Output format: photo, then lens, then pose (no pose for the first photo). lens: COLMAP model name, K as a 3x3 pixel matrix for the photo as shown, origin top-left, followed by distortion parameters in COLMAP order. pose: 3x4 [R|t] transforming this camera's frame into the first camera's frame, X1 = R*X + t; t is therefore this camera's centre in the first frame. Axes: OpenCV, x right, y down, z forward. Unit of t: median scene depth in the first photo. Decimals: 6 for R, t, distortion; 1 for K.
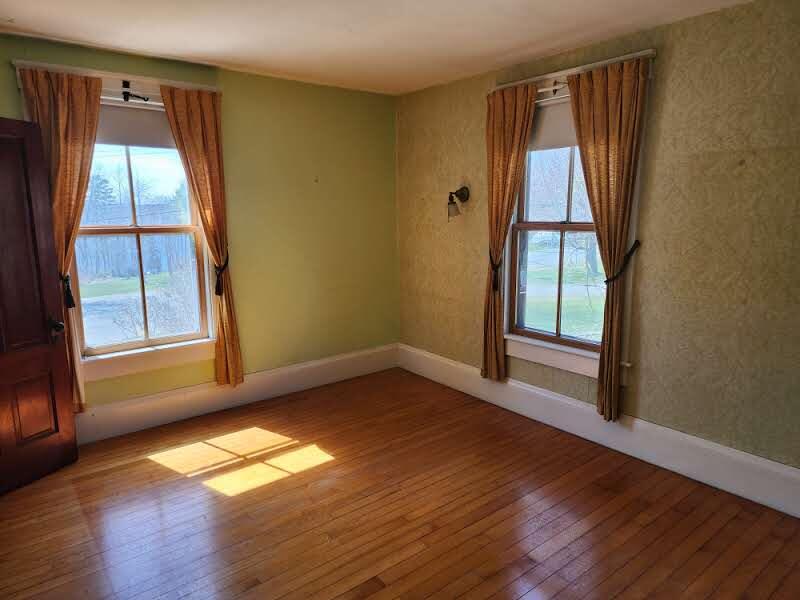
lens RADIAL K [[532.0, 0, 400.0], [0, 532.0, 294.9], [0, 0, 1]] dist [0.048204, -0.038826]
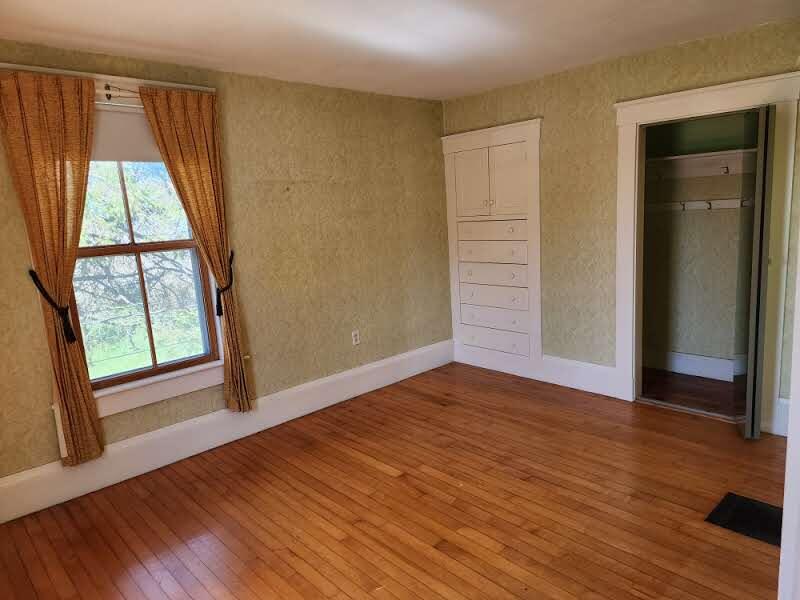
lens RADIAL K [[532.0, 0, 400.3], [0, 532.0, 304.9], [0, 0, 1]] dist [0.048204, -0.038826]
pose [[-0.092660, -0.157941, 0.983091, -0.731359], [0.219685, 0.959765, 0.174900, -0.108825], [-0.971160, 0.232176, -0.054235, 0.714393]]
